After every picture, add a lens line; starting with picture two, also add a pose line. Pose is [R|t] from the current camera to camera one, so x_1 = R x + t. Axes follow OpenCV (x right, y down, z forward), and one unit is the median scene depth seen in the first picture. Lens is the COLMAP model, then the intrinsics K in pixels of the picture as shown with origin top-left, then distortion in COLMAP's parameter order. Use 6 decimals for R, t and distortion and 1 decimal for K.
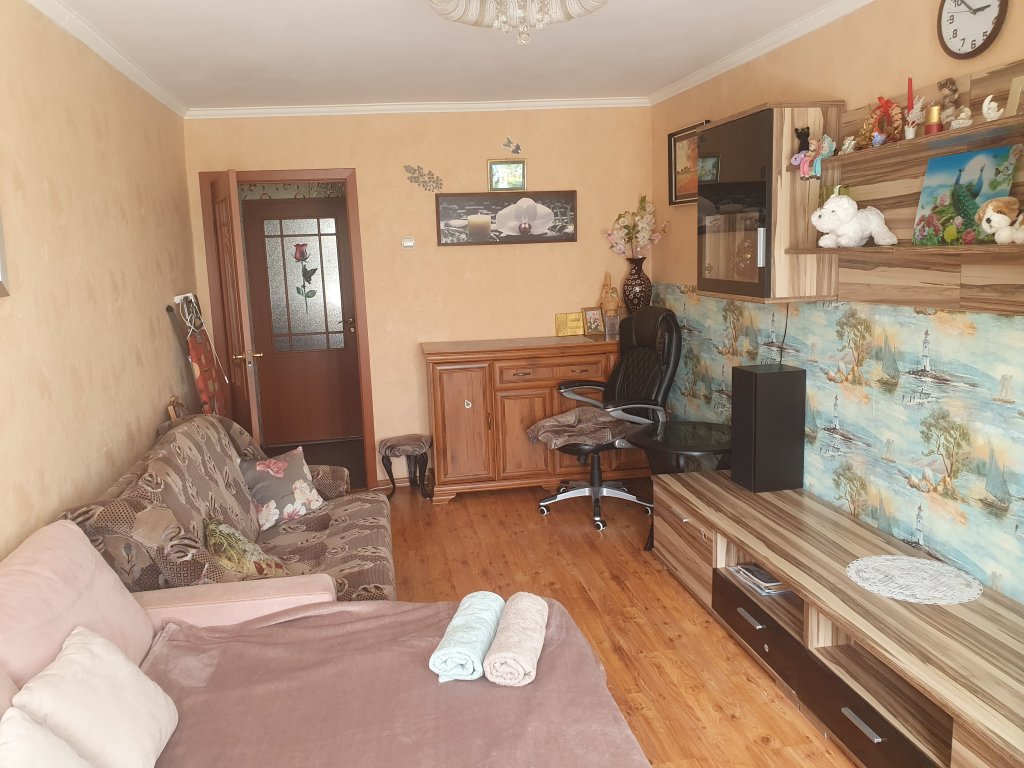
lens RADIAL K [[936.7, 0, 512.0], [0, 936.7, 384.0], [0, 0, 1]] dist [0.053681, 0.008927]
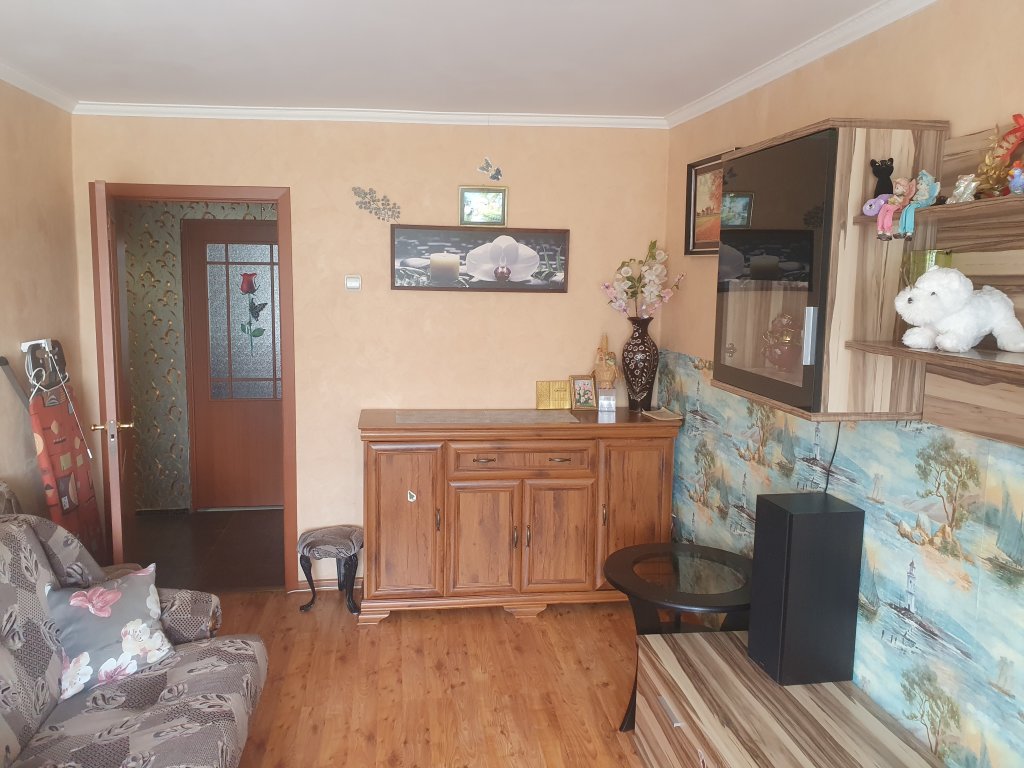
lens RADIAL K [[936.7, 0, 512.0], [0, 936.7, 384.0], [0, 0, 1]] dist [0.053681, 0.008927]
pose [[0.998175, 0.055148, -0.024618, 0.061901], [-0.055813, 0.998071, -0.027179, -0.067962], [0.023071, 0.028504, 0.999327, 0.278174]]
